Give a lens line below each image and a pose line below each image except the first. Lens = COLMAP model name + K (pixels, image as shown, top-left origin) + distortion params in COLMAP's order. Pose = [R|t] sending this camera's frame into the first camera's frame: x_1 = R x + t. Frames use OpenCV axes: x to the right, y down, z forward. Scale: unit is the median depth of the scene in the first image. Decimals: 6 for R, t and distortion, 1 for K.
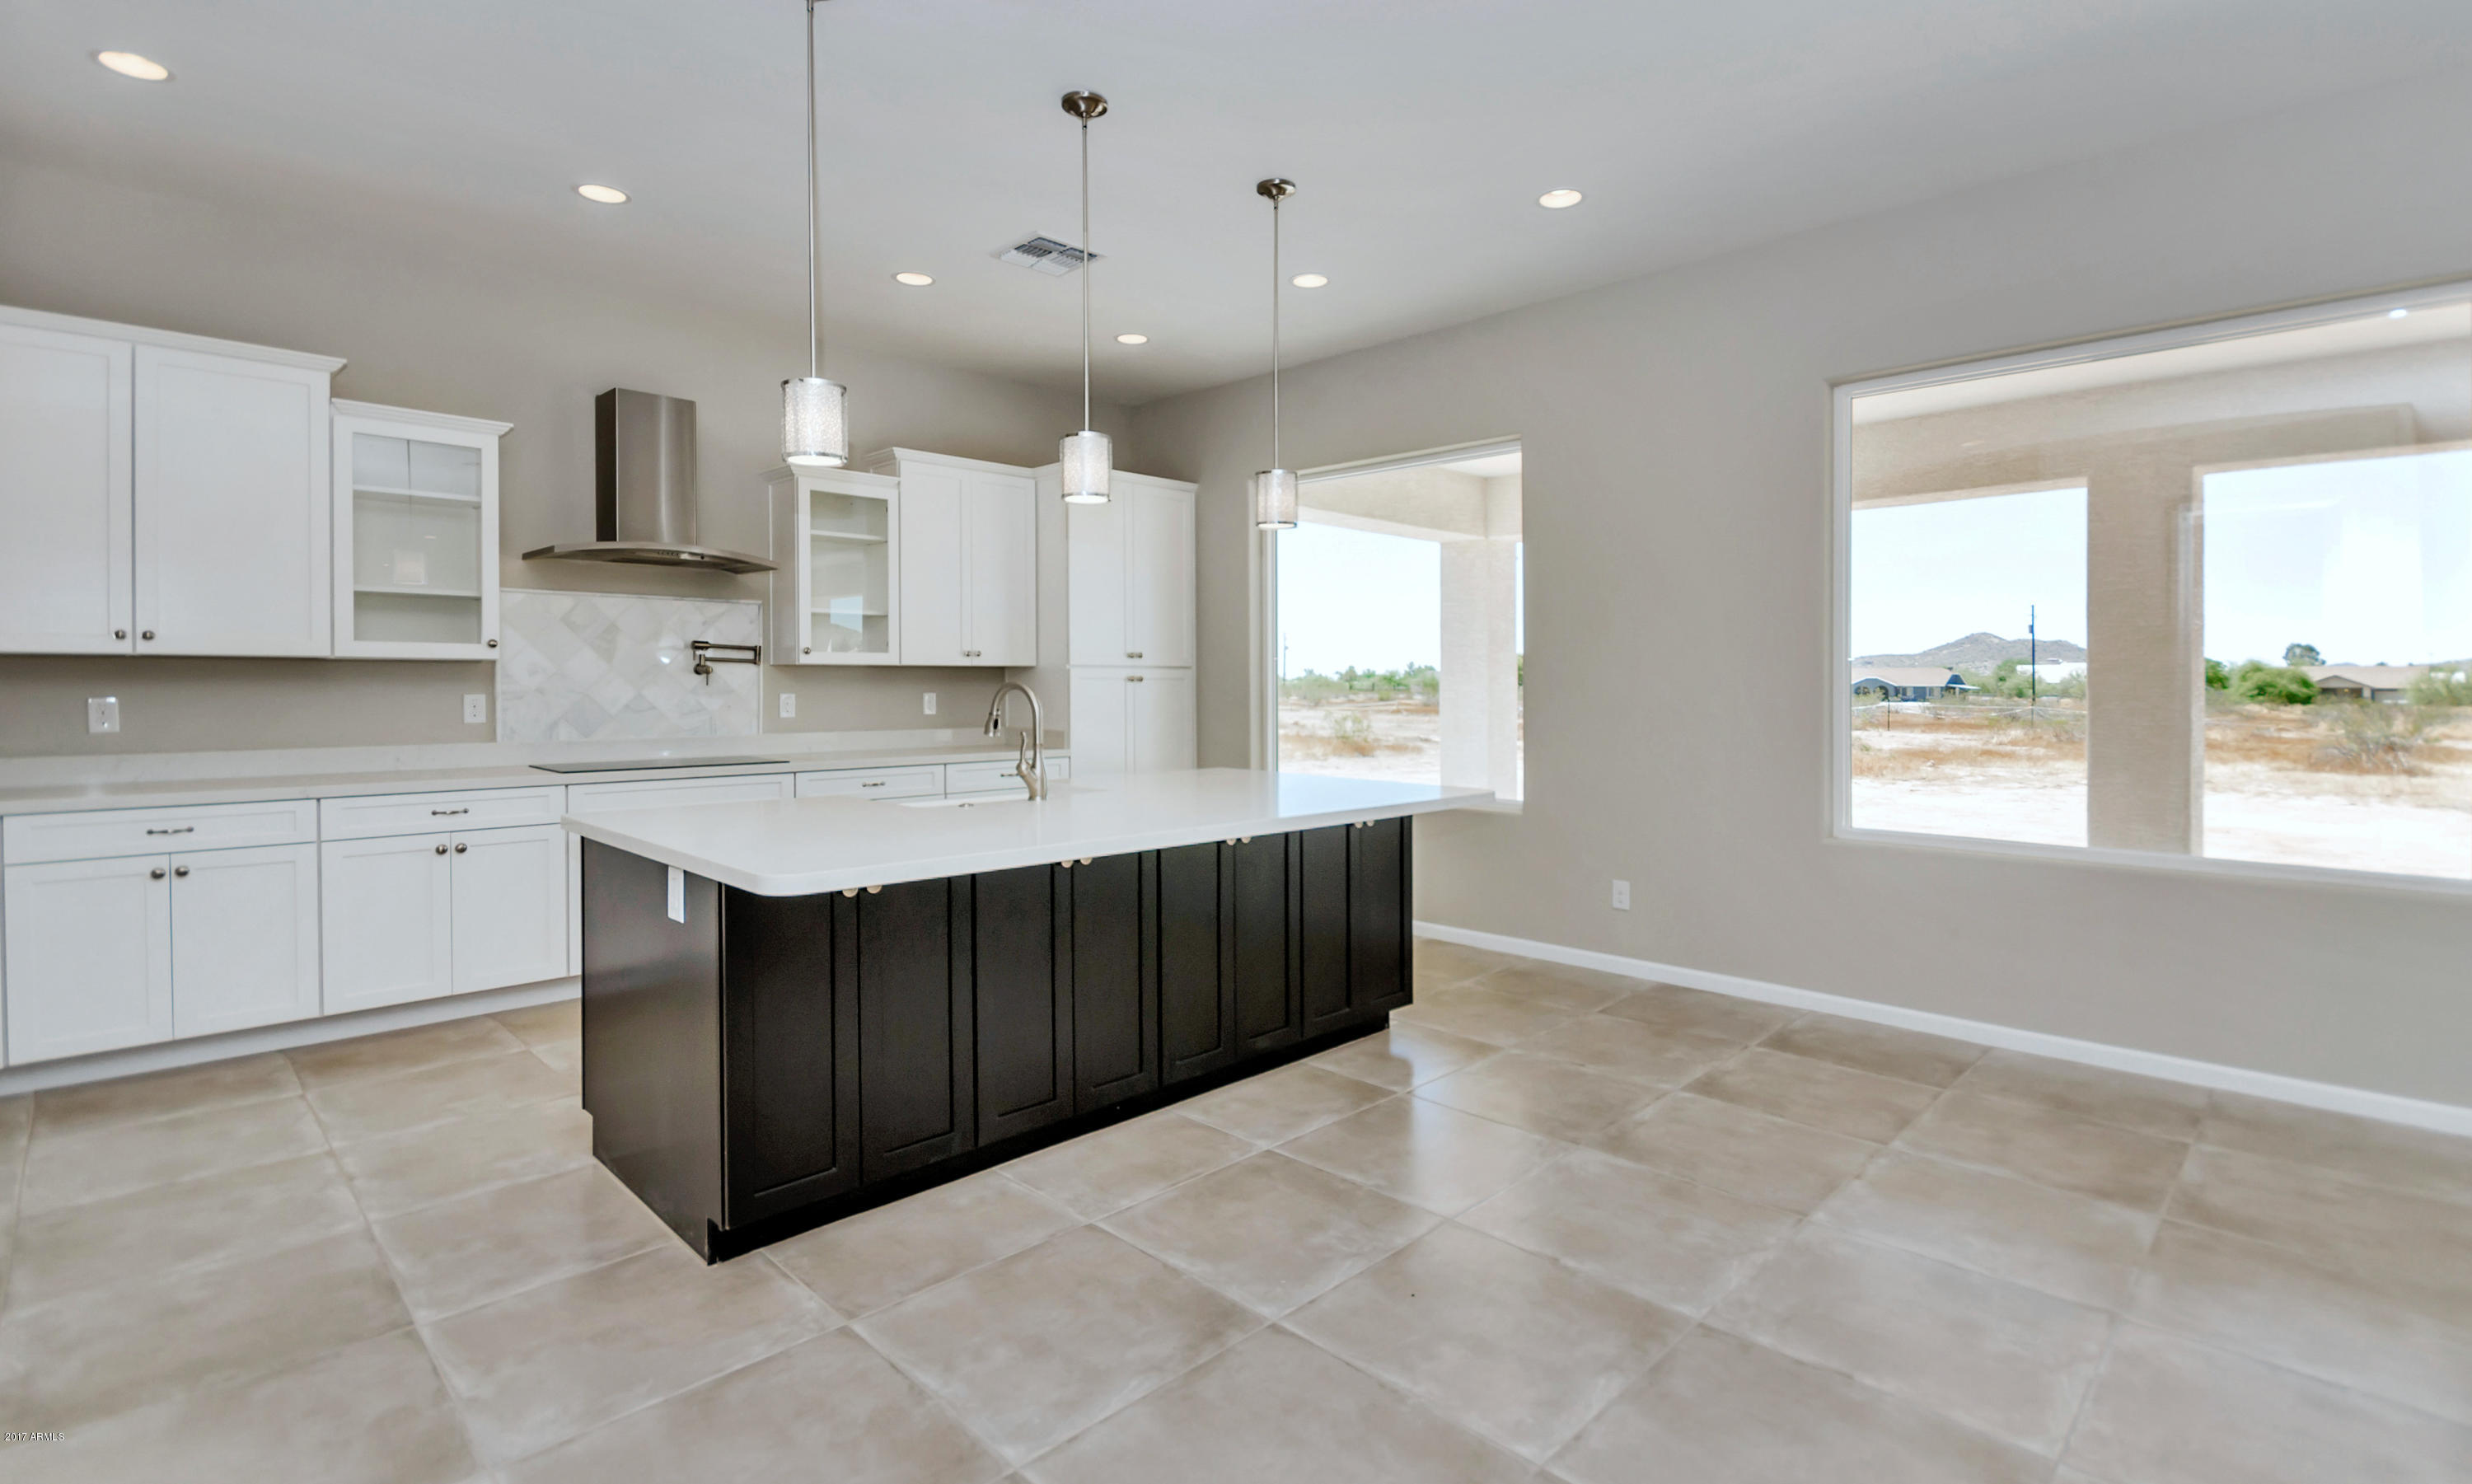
lens RADIAL K [[1145.2, 0, 1269.0], [0, 1145.2, 699.5], [0, 0, 1]] dist [-0.003155, -0.000884]
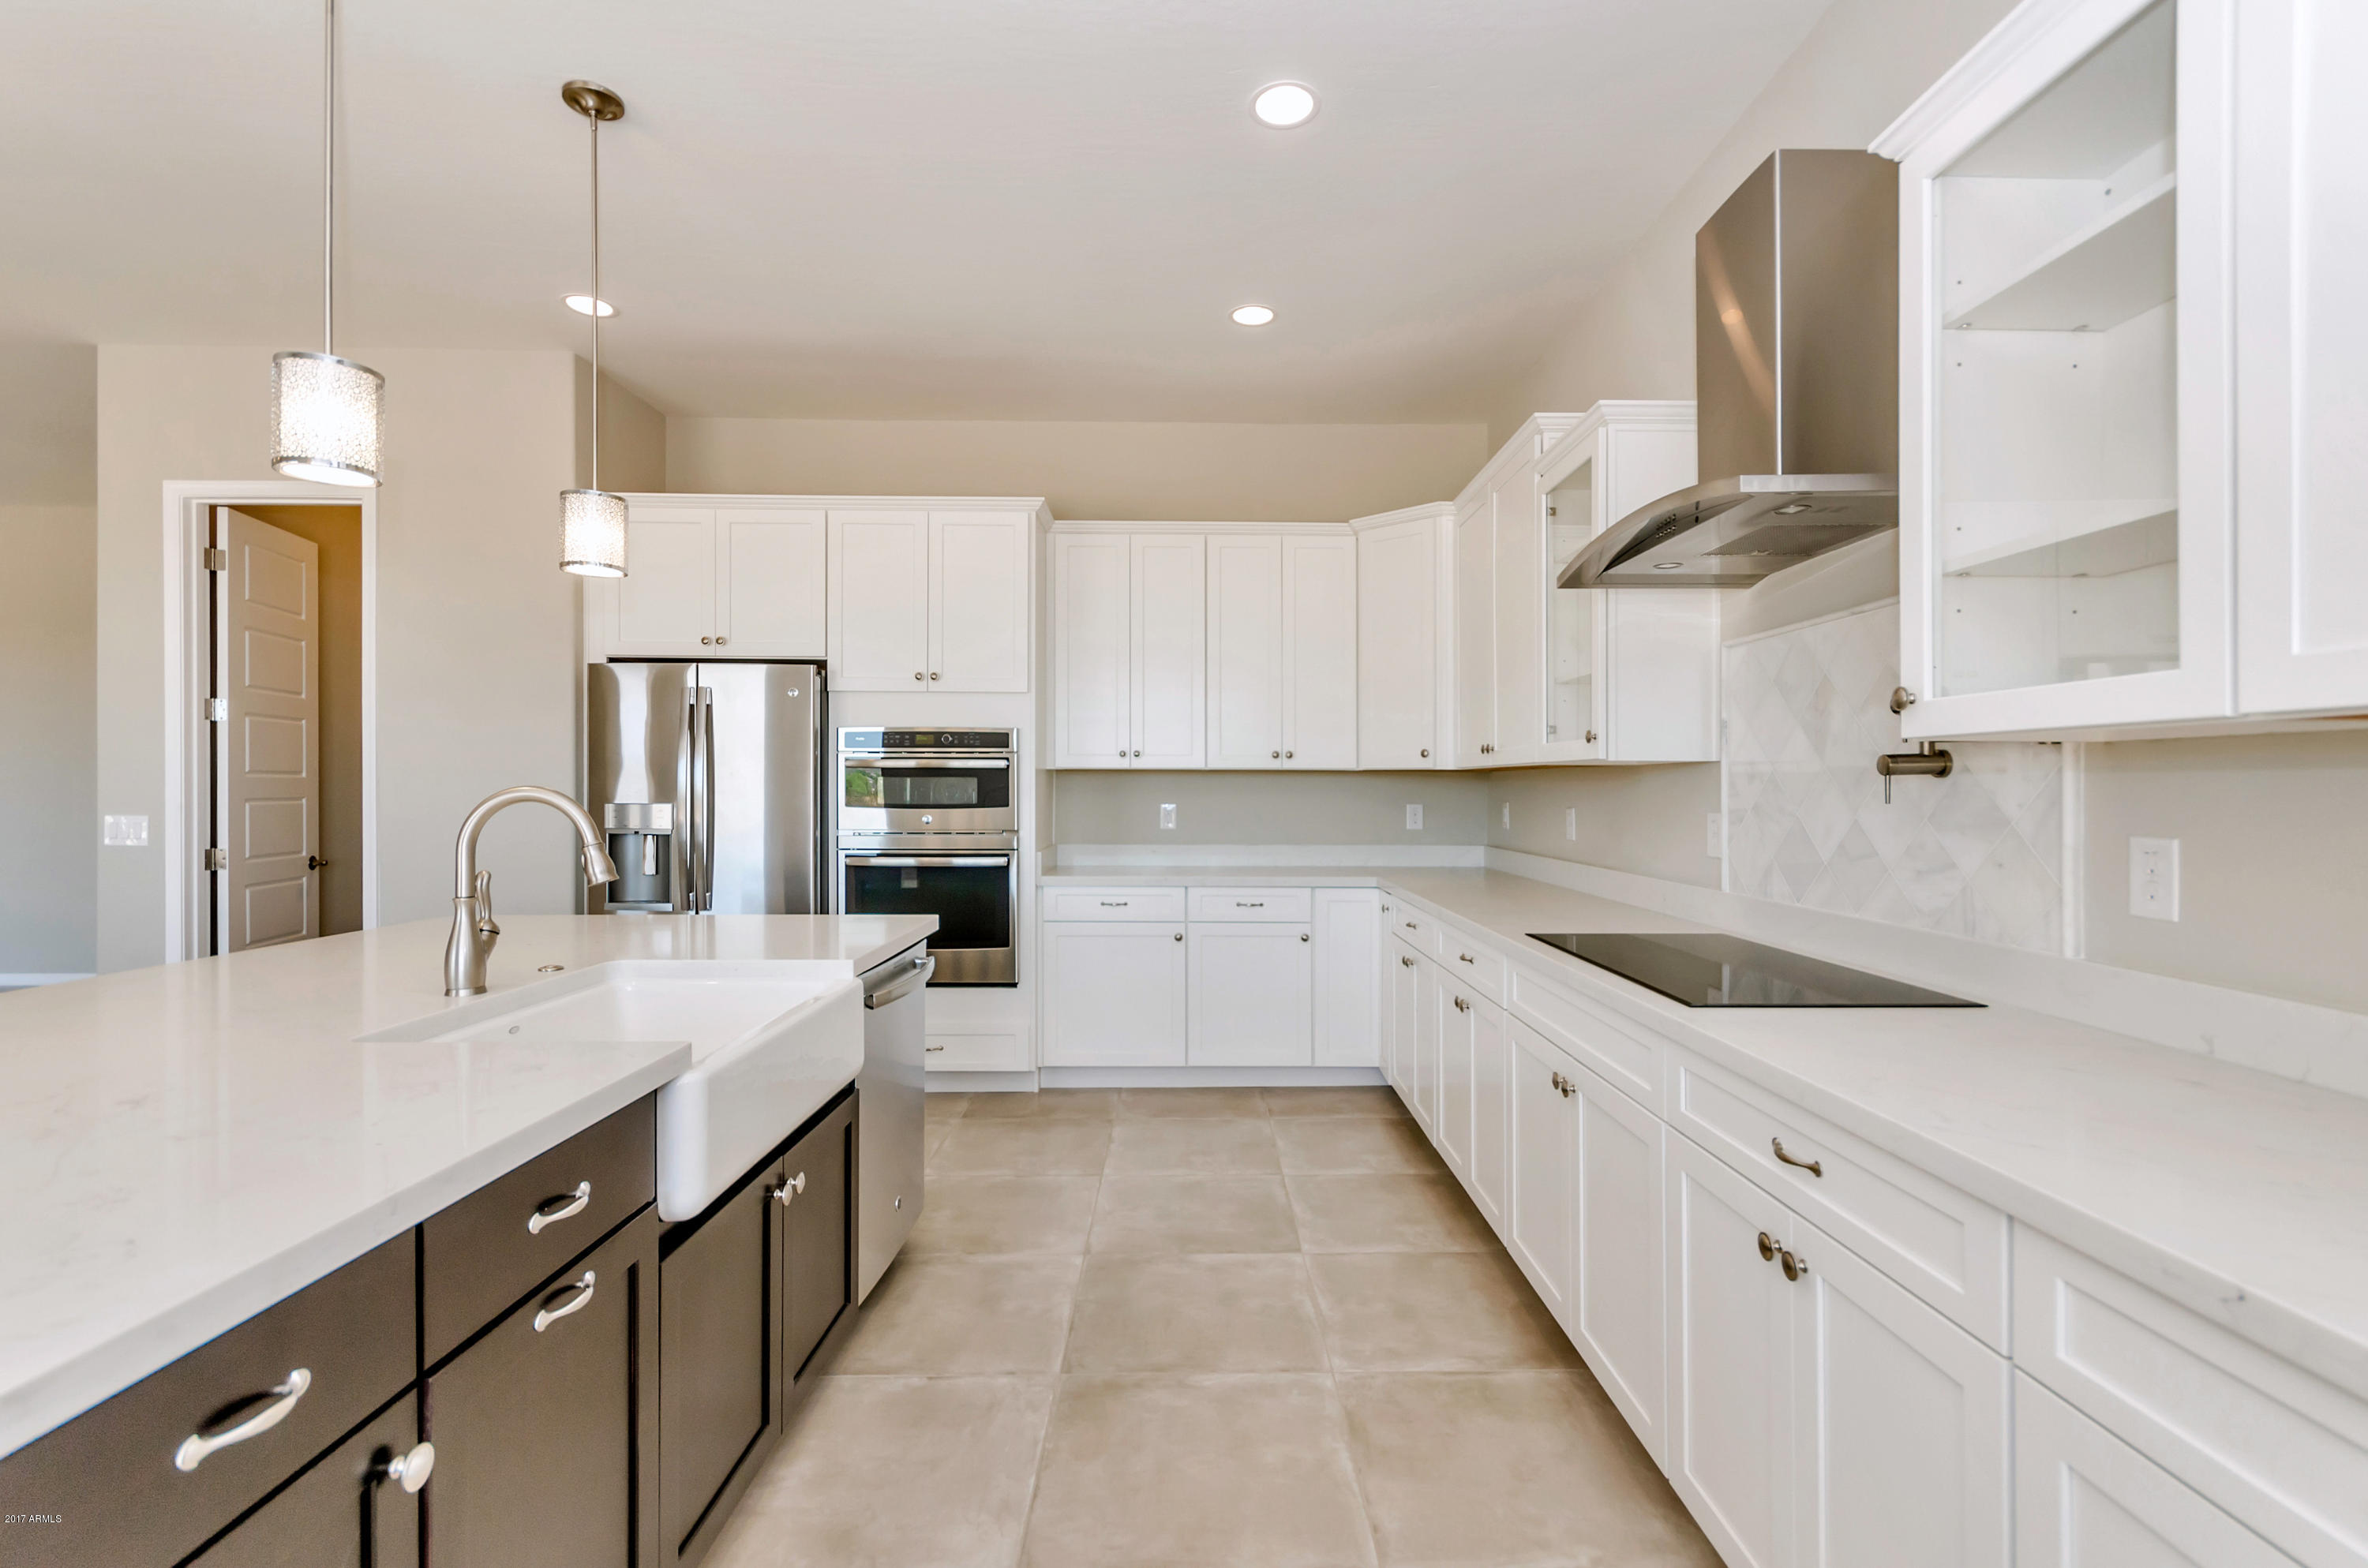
lens RADIAL K [[1061.1, 0, 1194.6], [0, 1061.1, 779.7], [0, 0, 1]] dist [-0.000711, -0.000168]
pose [[-0.711225, -0.009721, -0.702897, -0.055615], [-0.017258, 0.999844, 0.003635, -0.018013], [0.702752, 0.014716, -0.711282, 1.088037]]
